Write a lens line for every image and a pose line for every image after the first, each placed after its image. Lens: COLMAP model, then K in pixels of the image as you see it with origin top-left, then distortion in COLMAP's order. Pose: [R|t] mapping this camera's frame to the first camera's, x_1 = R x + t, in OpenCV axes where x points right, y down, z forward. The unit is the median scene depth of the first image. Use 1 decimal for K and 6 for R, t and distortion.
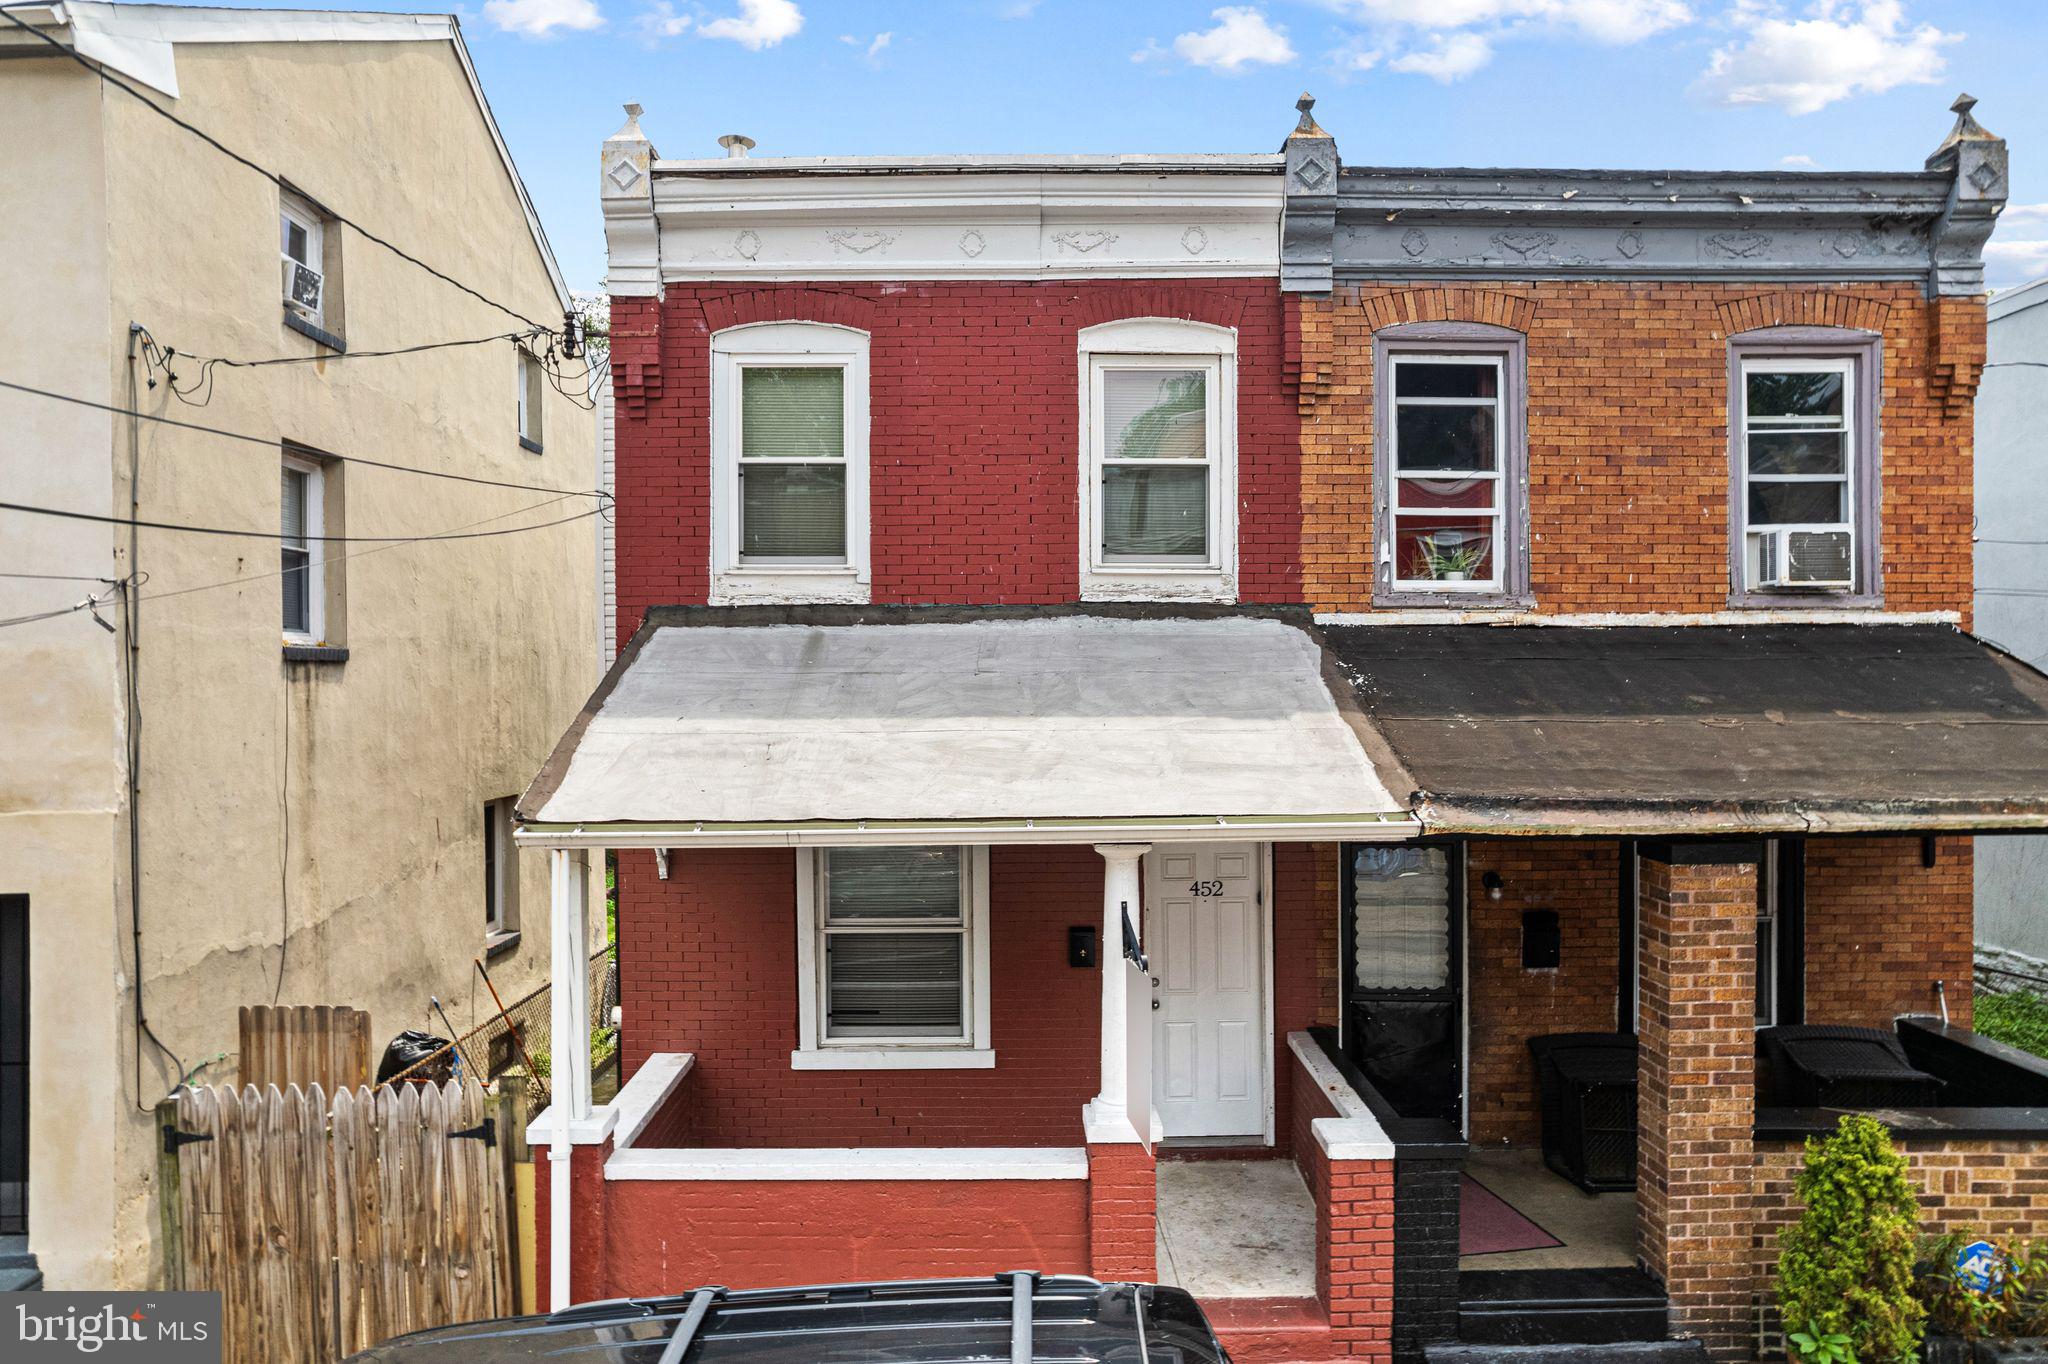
lens RADIAL K [[1359.3, 0, 1035.0], [0, 1359.3, 690.6], [0, 0, 1]] dist [-0.053437, 0.025333]
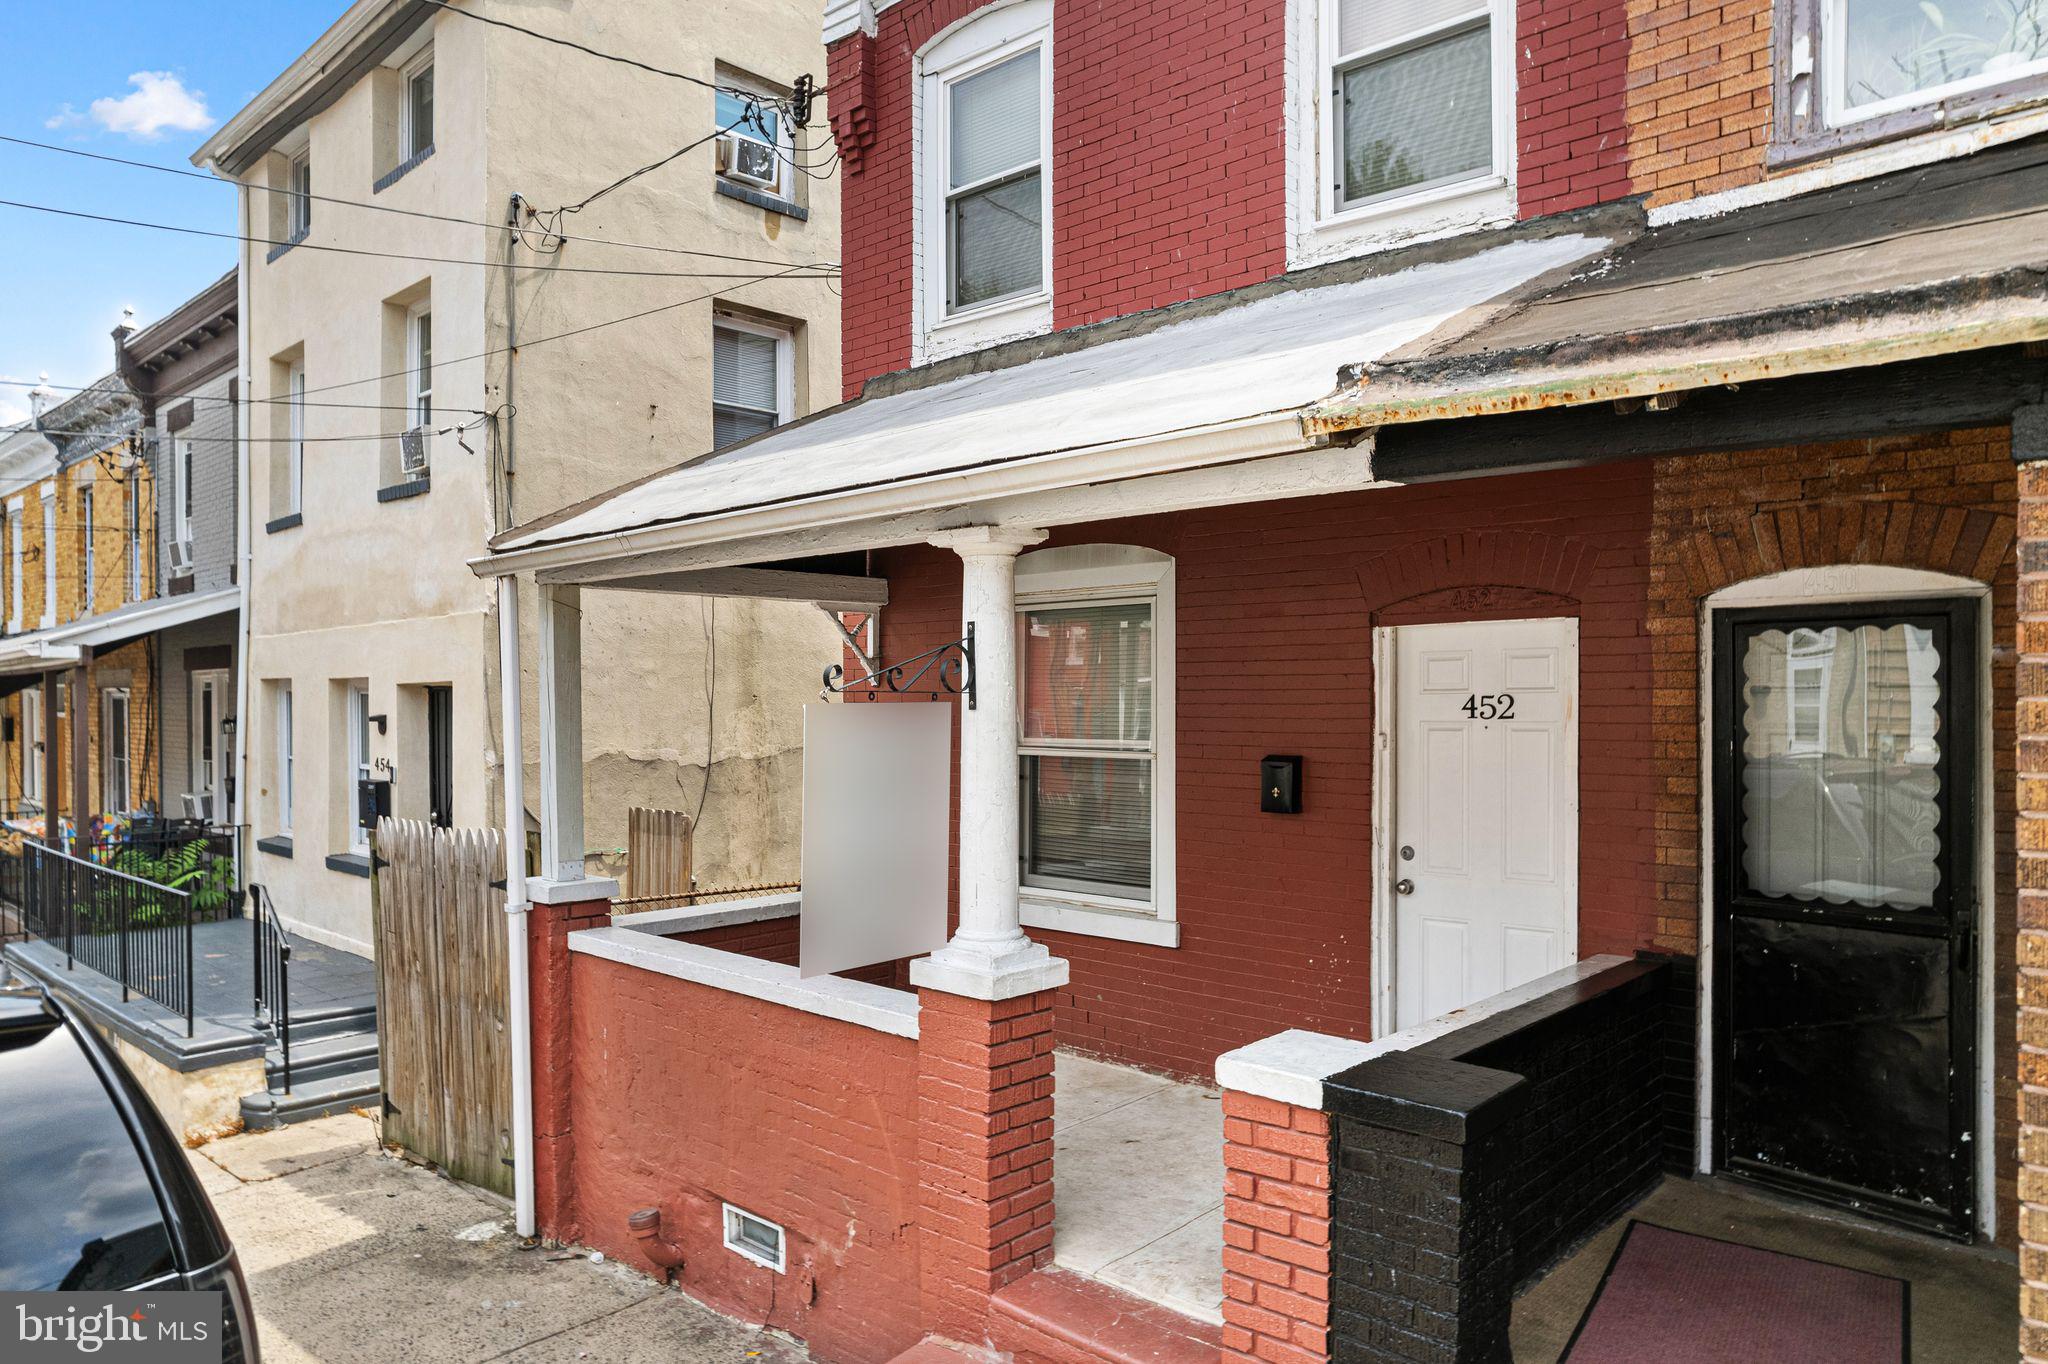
lens RADIAL K [[1359.3, 0, 1004.9], [0, 1359.3, 719.2], [0, 0, 1]] dist [-0.053437, 0.025333]
pose [[0.713451, 0.013006, -0.700584, 0.406830], [-0.006911, 0.999910, 0.011525, 0.149529], [0.700671, -0.003380, 0.713477, 0.424086]]
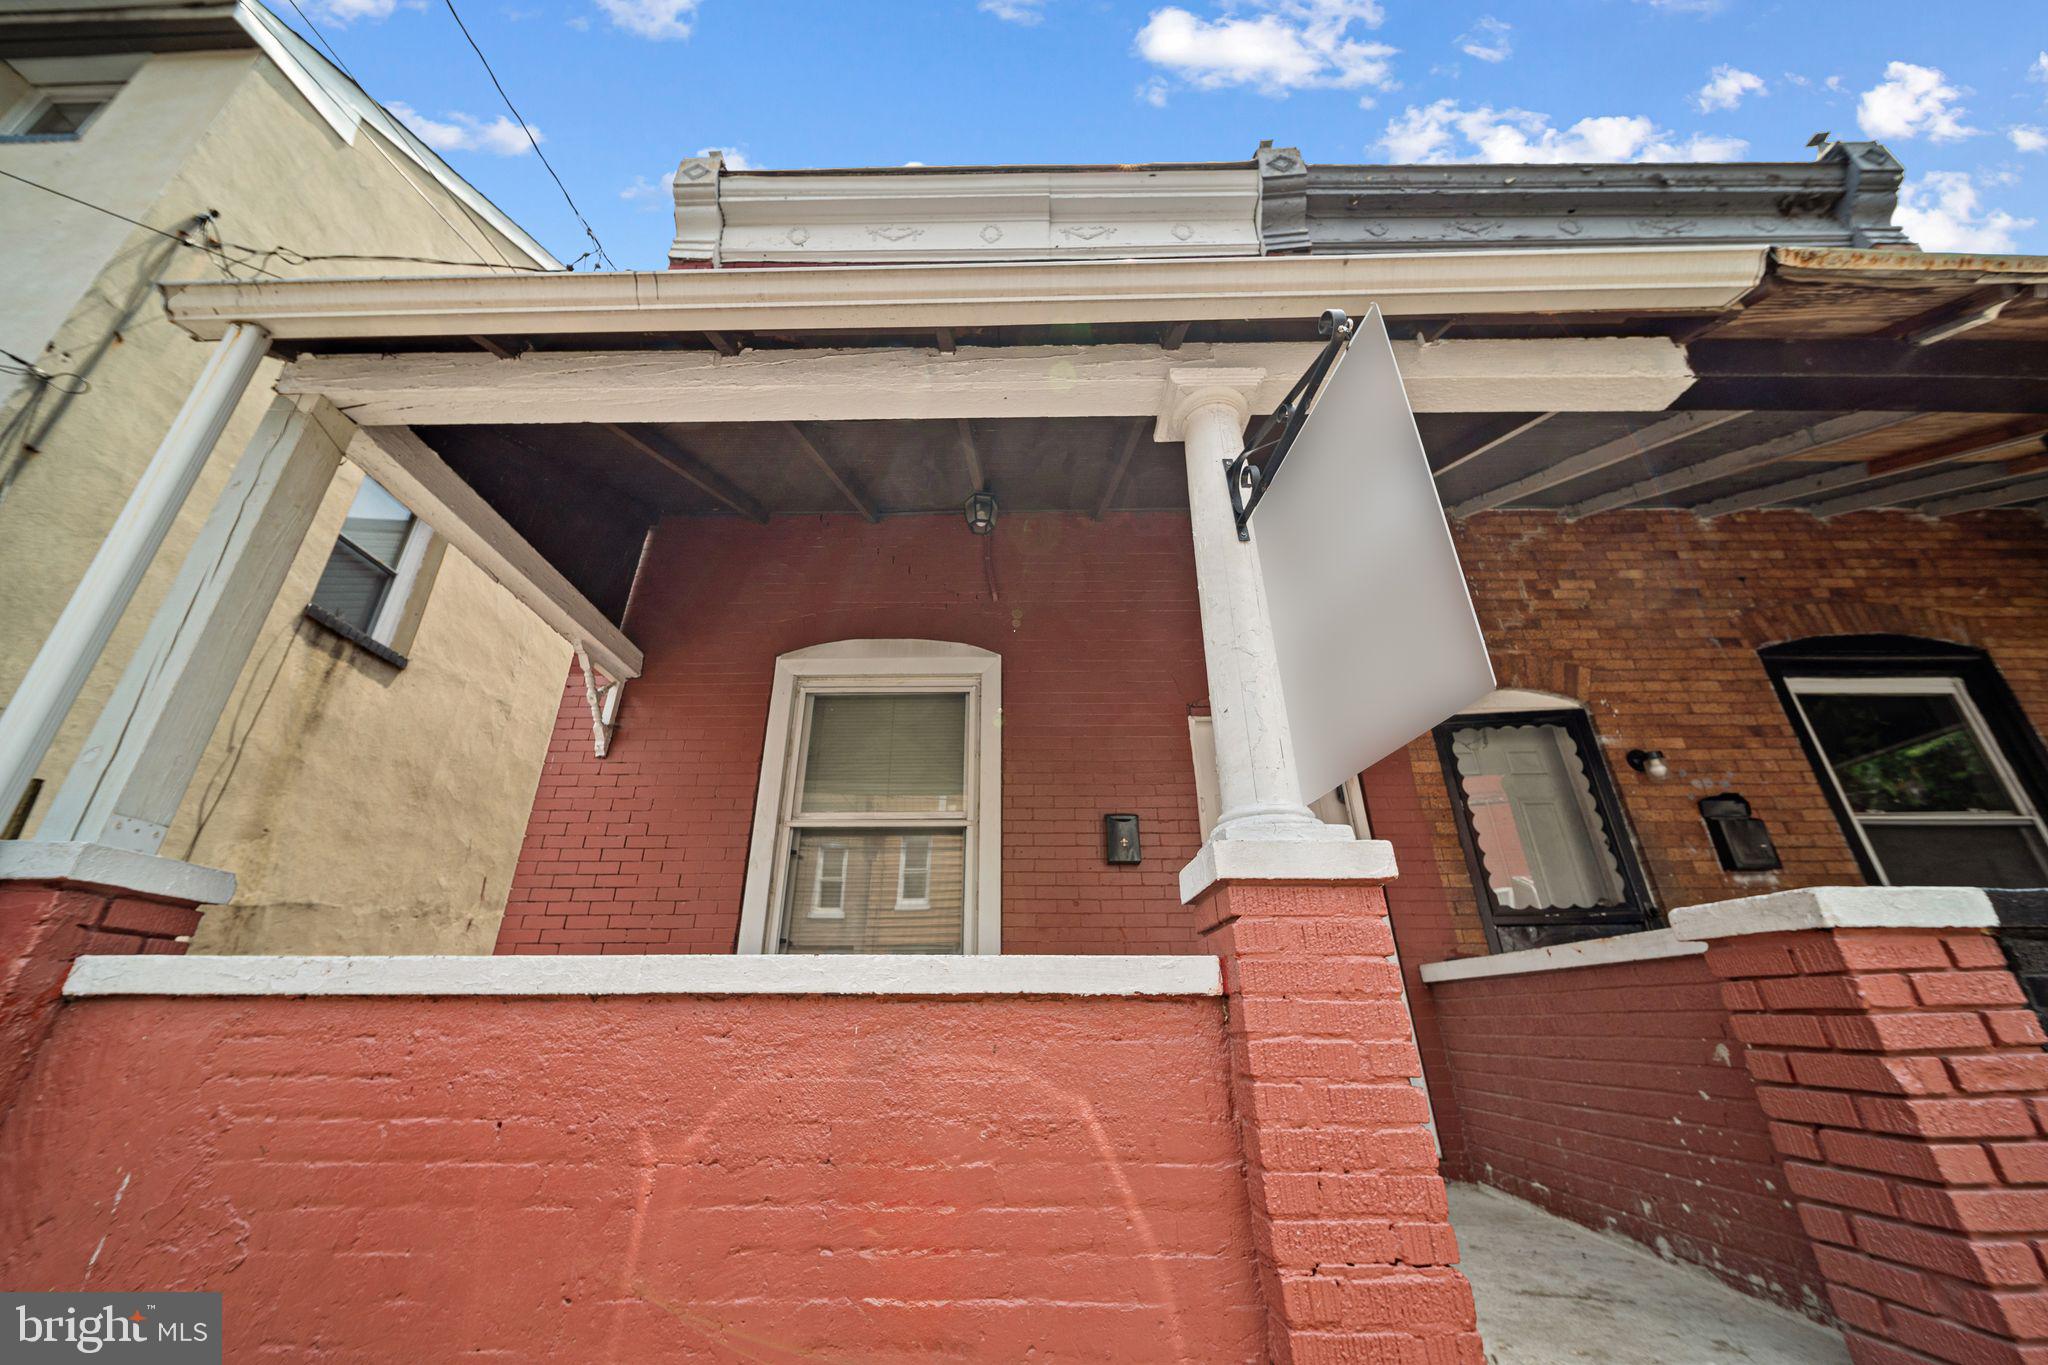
lens RADIAL K [[749.8, 0, 1015.1], [0, 749.8, 674.1], [0, 0, 1]] dist [-0.000397, -0.000783]
pose [[0.999521, -0.012825, -0.028168, -0.012271], [-0.000569, 0.902335, -0.431035, 0.286037], [0.030944, 0.430845, 0.901895, 0.579521]]
